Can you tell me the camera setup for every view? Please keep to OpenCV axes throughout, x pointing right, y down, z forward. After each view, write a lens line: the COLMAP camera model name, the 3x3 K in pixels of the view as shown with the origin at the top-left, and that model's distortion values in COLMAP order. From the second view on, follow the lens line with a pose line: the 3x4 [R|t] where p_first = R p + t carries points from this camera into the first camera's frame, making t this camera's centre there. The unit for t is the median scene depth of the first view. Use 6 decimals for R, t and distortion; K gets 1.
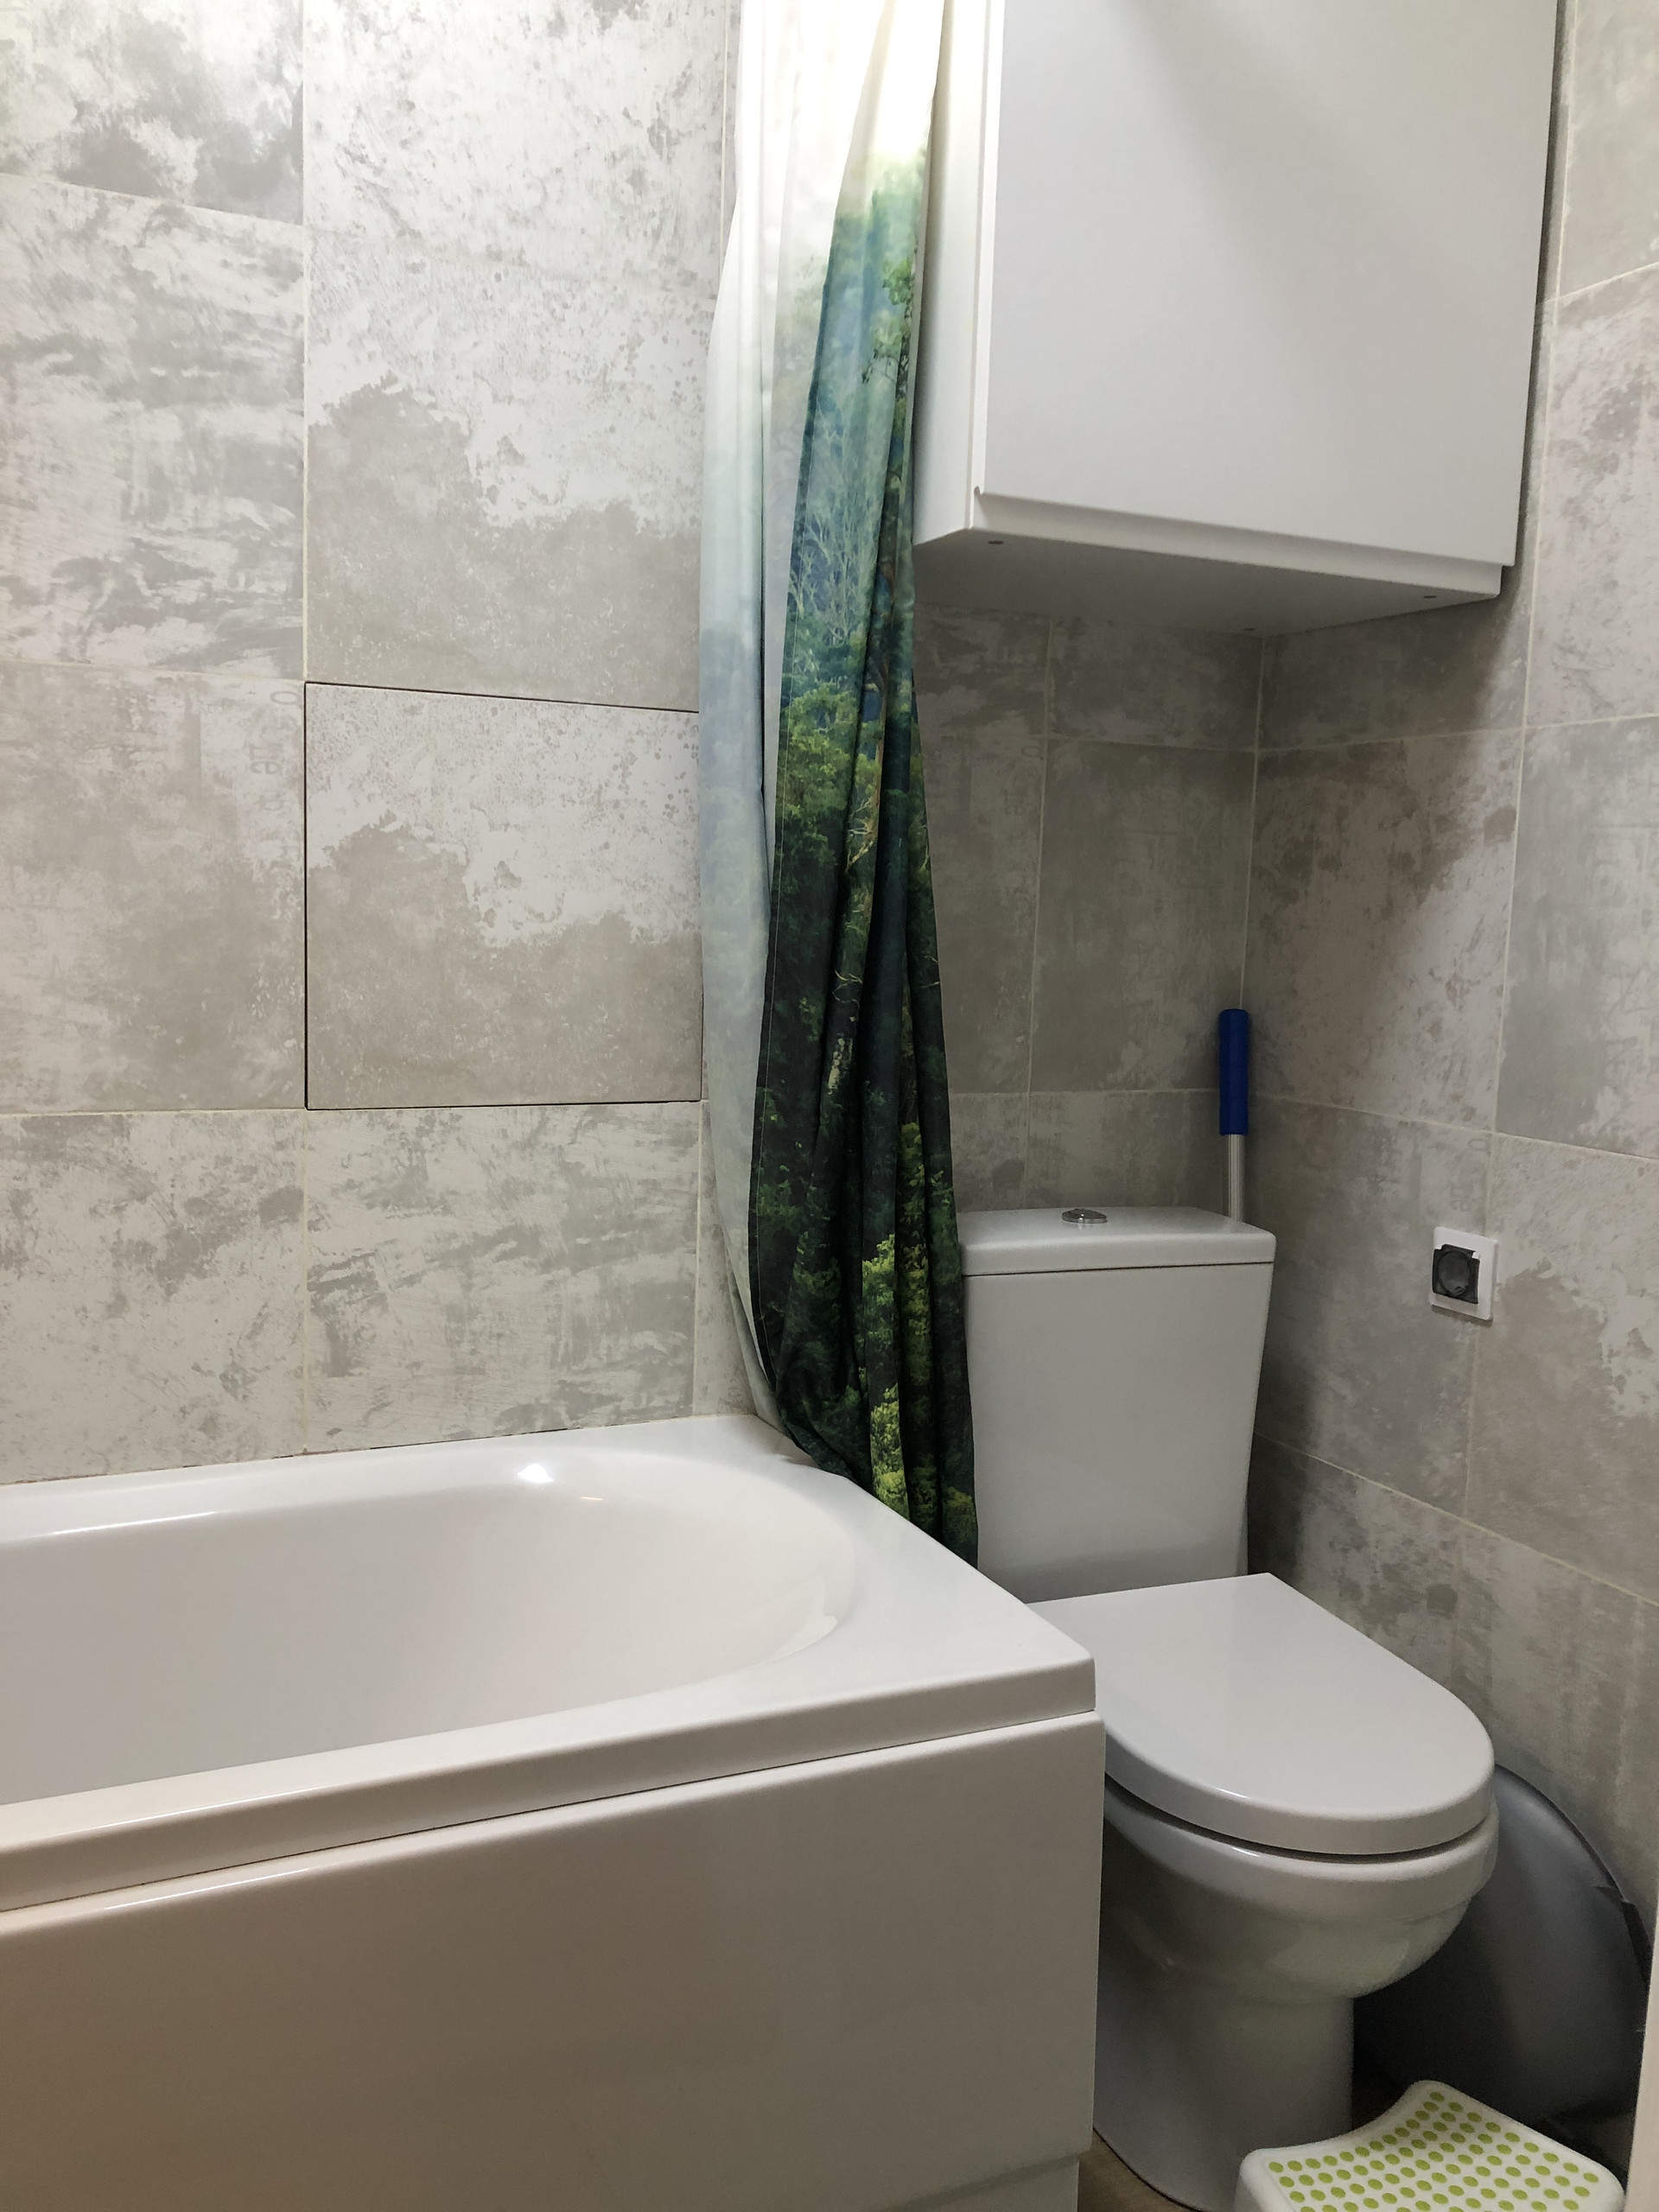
lens RADIAL K [[1822.0, 0, 826.8], [0, 1822.0, 1099.6], [0, 0, 1]] dist [0.046893, -0.107118]
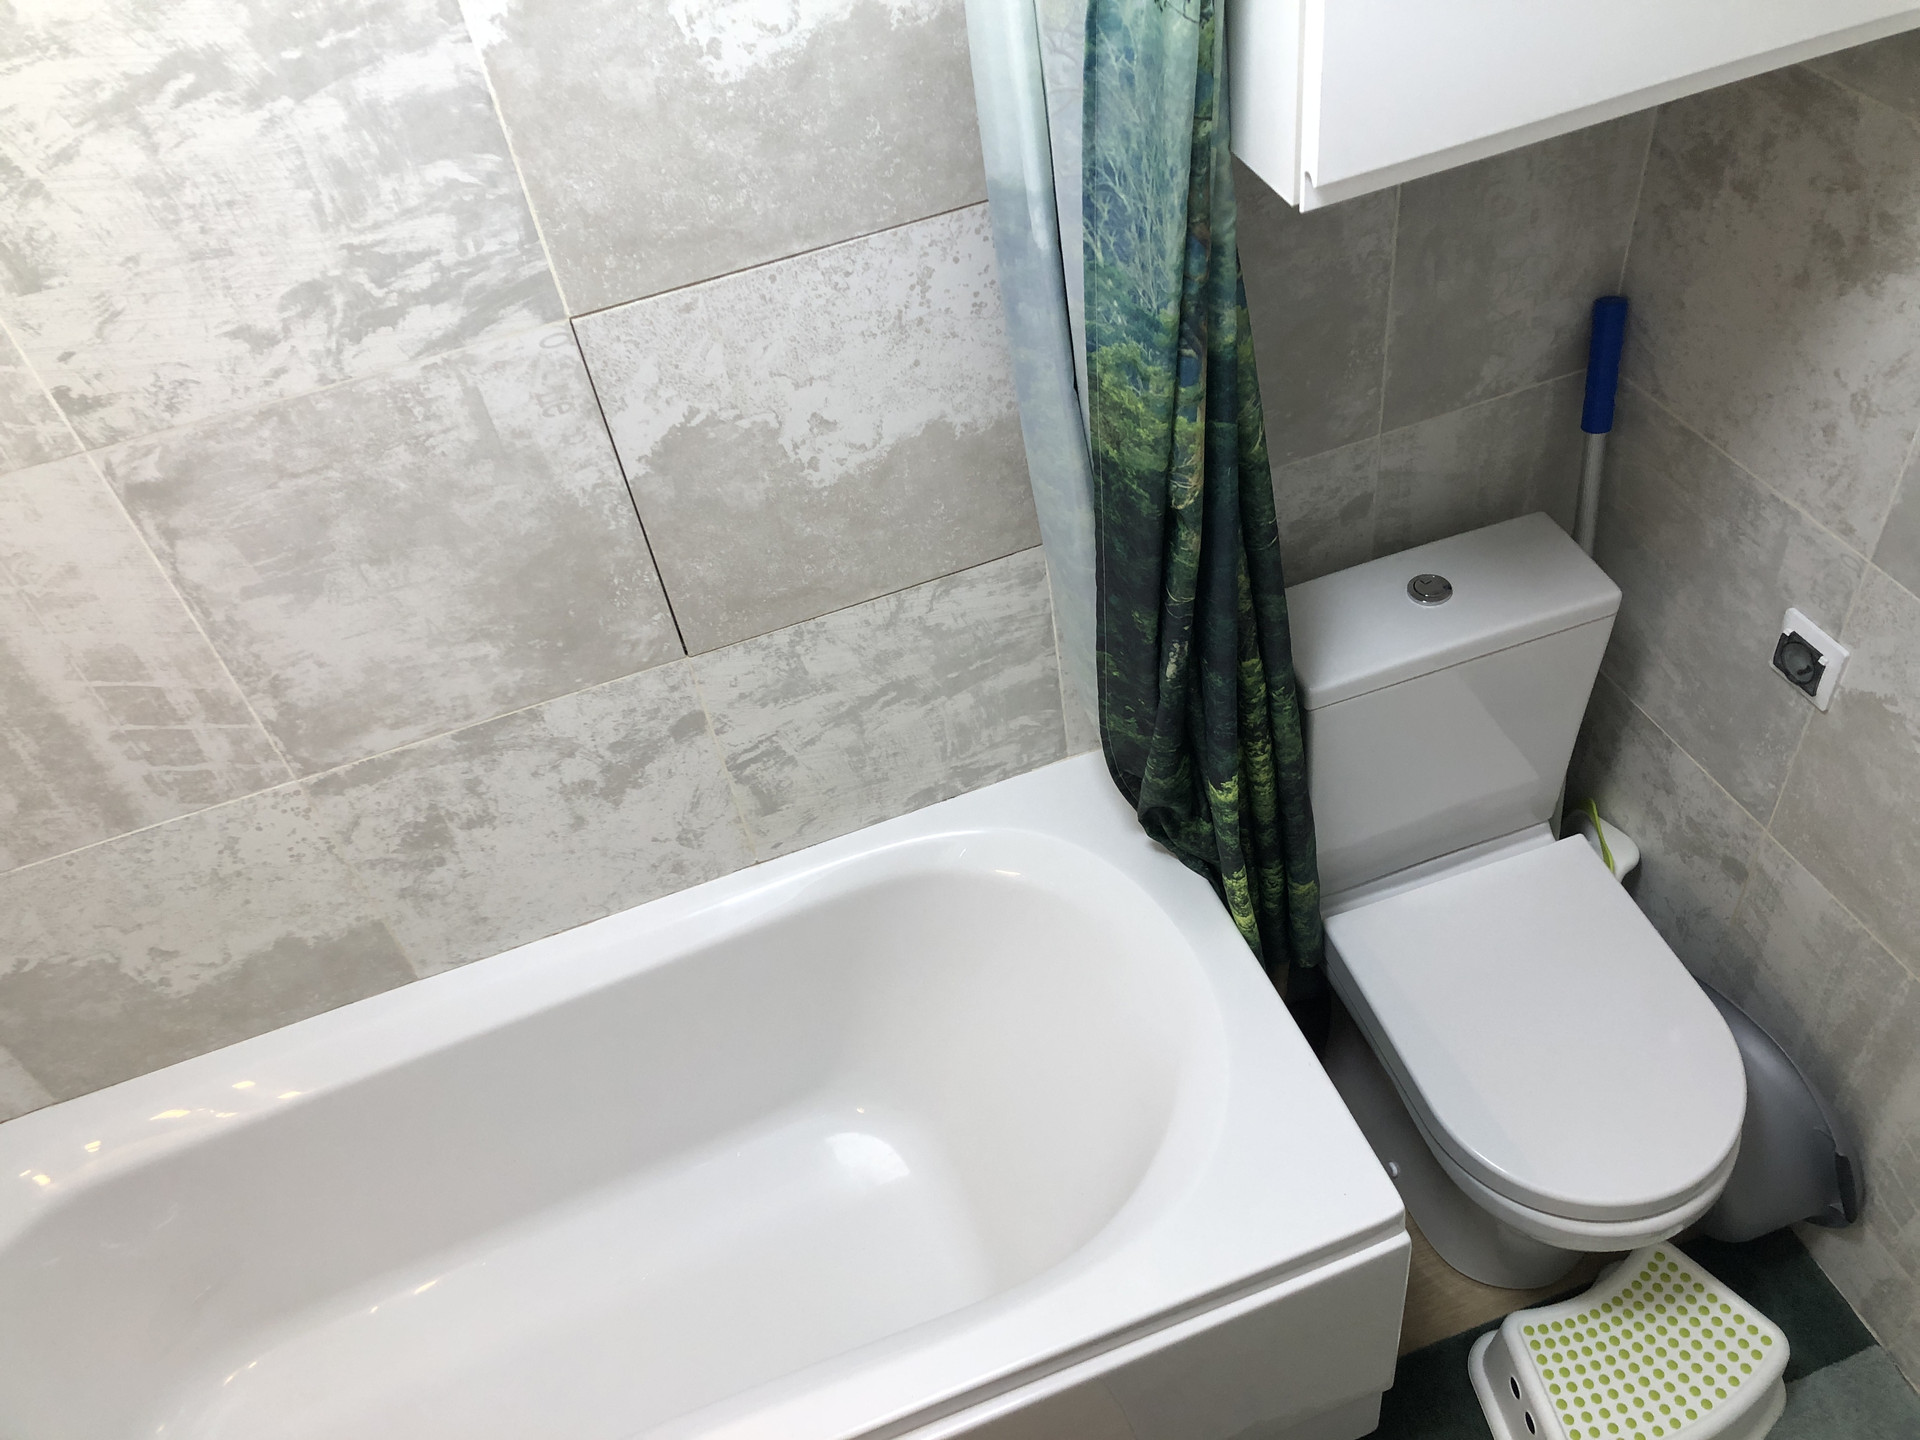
lens RADIAL K [[1581.1, 0, 976.8], [0, 1581.1, 731.0], [0, 0, 1]] dist [0.065977, -0.122950]
pose [[0.985304, -0.042049, -0.165555, 0.038859], [0.138025, 0.766974, 0.626658, -0.522947], [0.100626, -0.640299, 0.761506, 0.268216]]
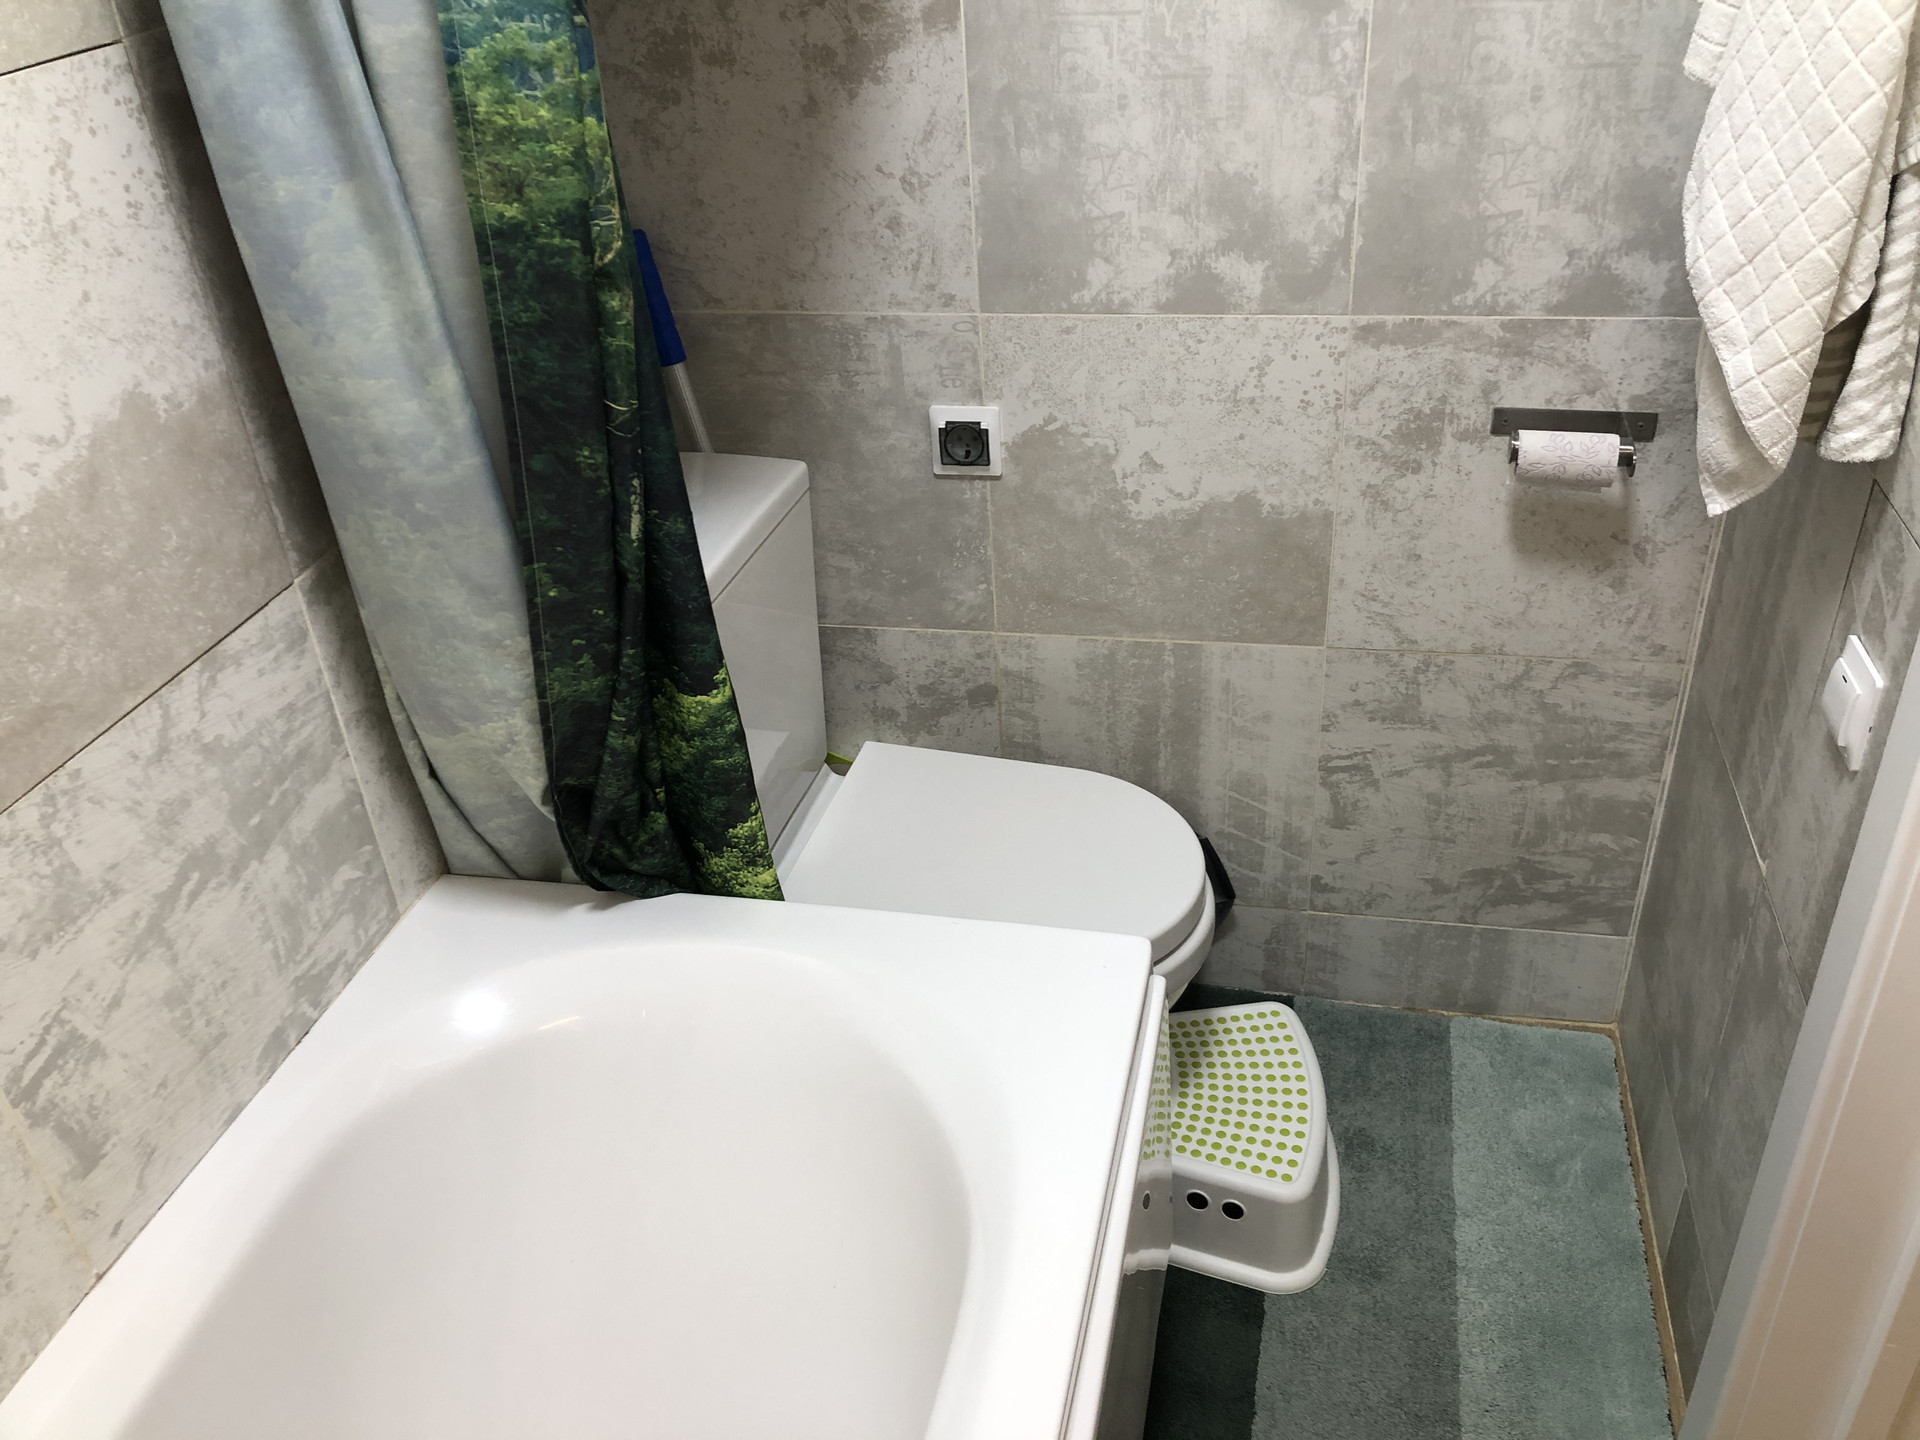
lens RADIAL K [[1549.7, 0, 973.1], [0, 1549.7, 715.7], [0, 0, 1]] dist [0.026287, -0.047118]
pose [[0.598428, -0.475049, 0.645145, -0.371970], [0.160888, 0.860099, 0.484091, -0.236428], [-0.784856, -0.185898, 0.591137, 0.419329]]
